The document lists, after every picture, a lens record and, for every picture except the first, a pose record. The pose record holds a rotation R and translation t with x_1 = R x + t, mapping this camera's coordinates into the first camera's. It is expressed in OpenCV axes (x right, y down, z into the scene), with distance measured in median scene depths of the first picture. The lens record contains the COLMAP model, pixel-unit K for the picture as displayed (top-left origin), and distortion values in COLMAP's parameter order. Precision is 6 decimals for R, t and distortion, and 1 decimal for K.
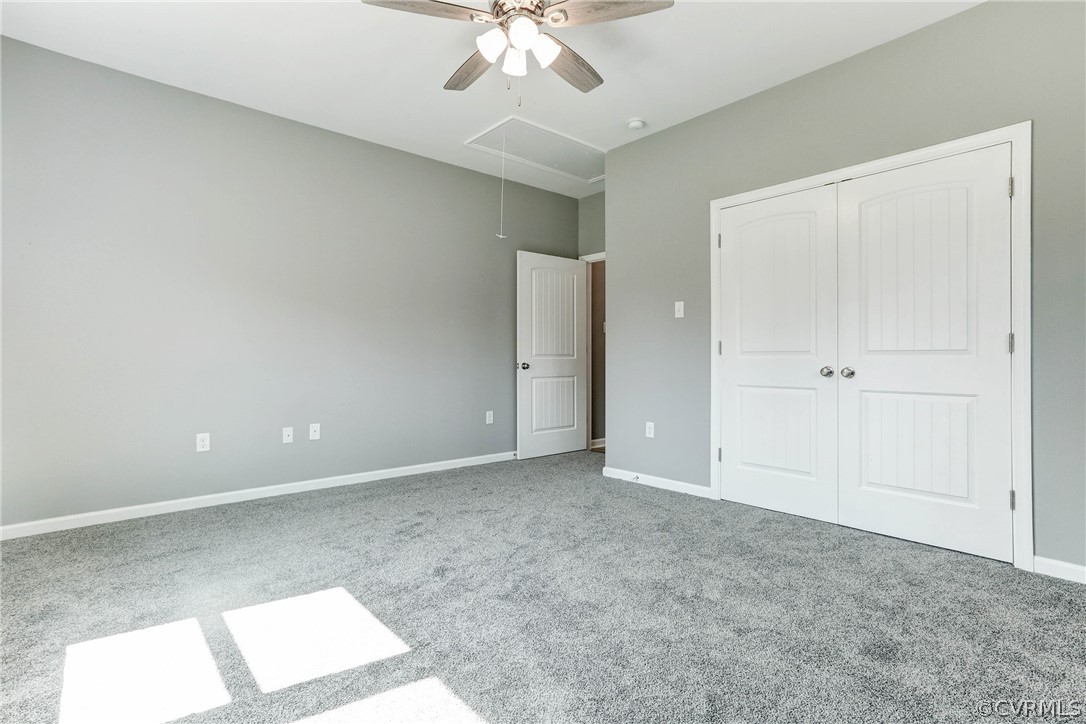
lens RADIAL K [[527.6, 0, 543.4], [0, 527.6, 355.9], [0, 0, 1]] dist [-0.000850, 0.000063]
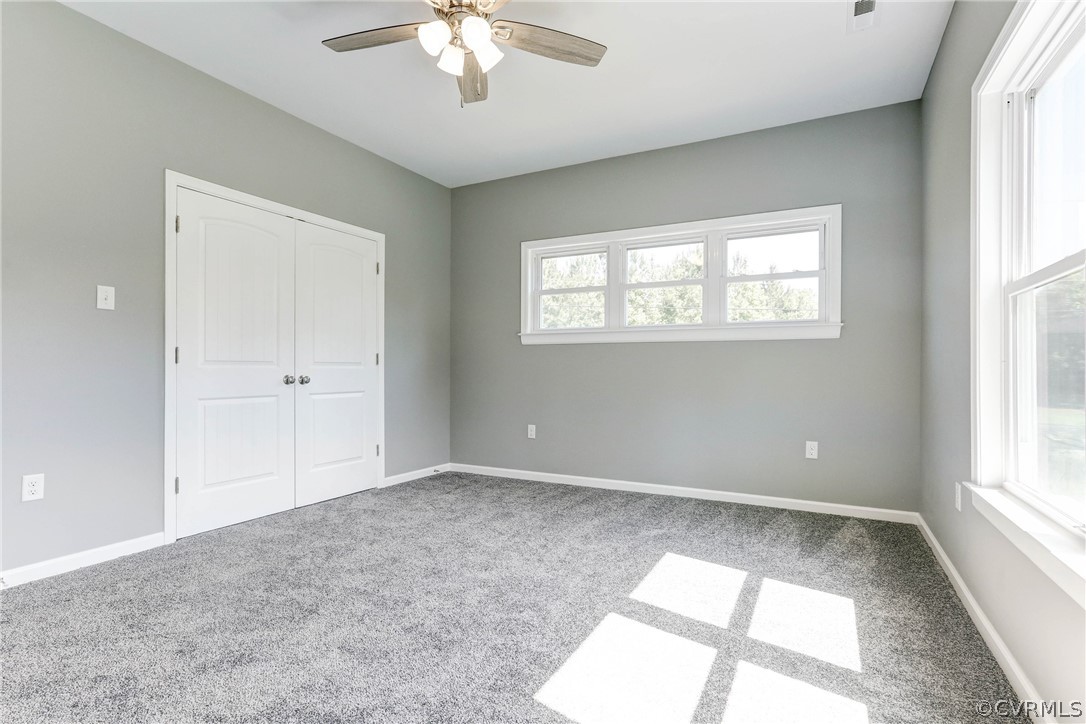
lens RADIAL K [[535.9, 0, 543.2], [0, 535.9, 369.6], [0, 0, 1]] dist [-0.001156, -0.000117]
pose [[-0.360502, -0.001626, 0.932757, -0.685781], [-0.004774, 0.999989, -0.000102, 0.004545], [-0.932746, -0.004489, -0.360506, 0.817587]]
